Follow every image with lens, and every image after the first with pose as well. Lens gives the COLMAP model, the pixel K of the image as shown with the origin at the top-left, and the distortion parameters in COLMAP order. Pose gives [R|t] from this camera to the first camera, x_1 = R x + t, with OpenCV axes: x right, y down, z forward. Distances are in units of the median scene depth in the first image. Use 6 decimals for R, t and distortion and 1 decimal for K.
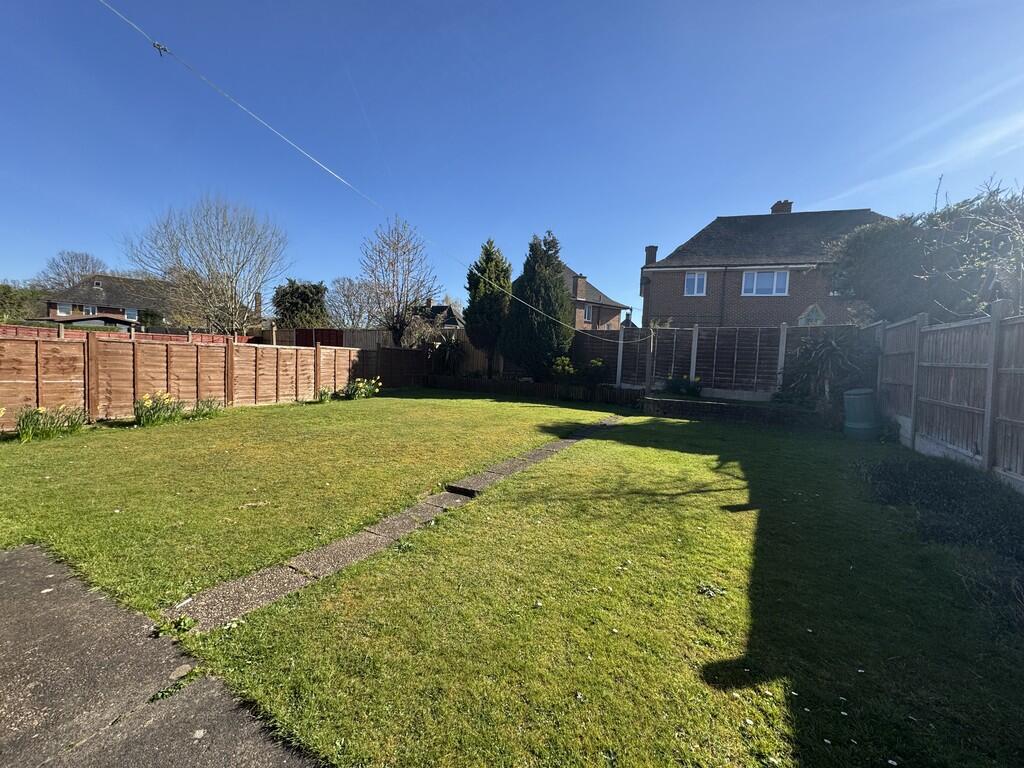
lens RADIAL K [[414.8, 0, 512.0], [0, 414.8, 384.0], [0, 0, 1]] dist [-0.000568, -0.000023]
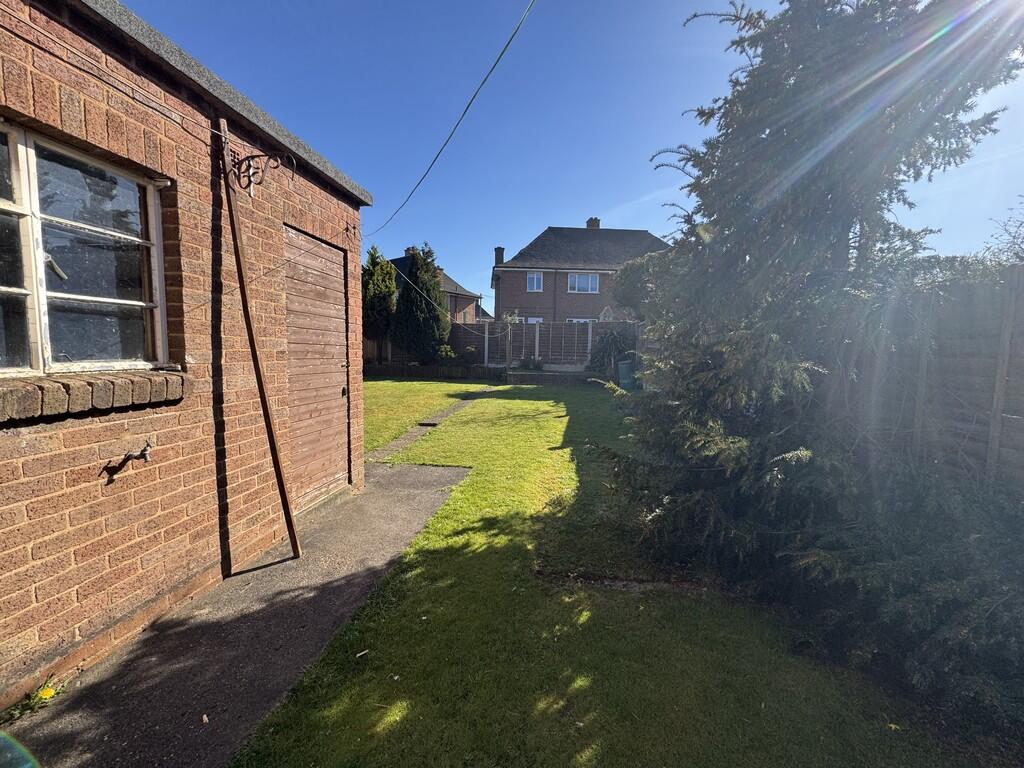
lens RADIAL K [[414.8, 0, 512.0], [0, 414.8, 384.0], [0, 0, 1]] dist [-0.000568, -0.000023]
pose [[0.935913, -0.058701, 0.347305, -0.131916], [0.044366, 0.997808, 0.049091, 0.001806], [-0.349426, -0.030536, 0.936466, -0.279454]]
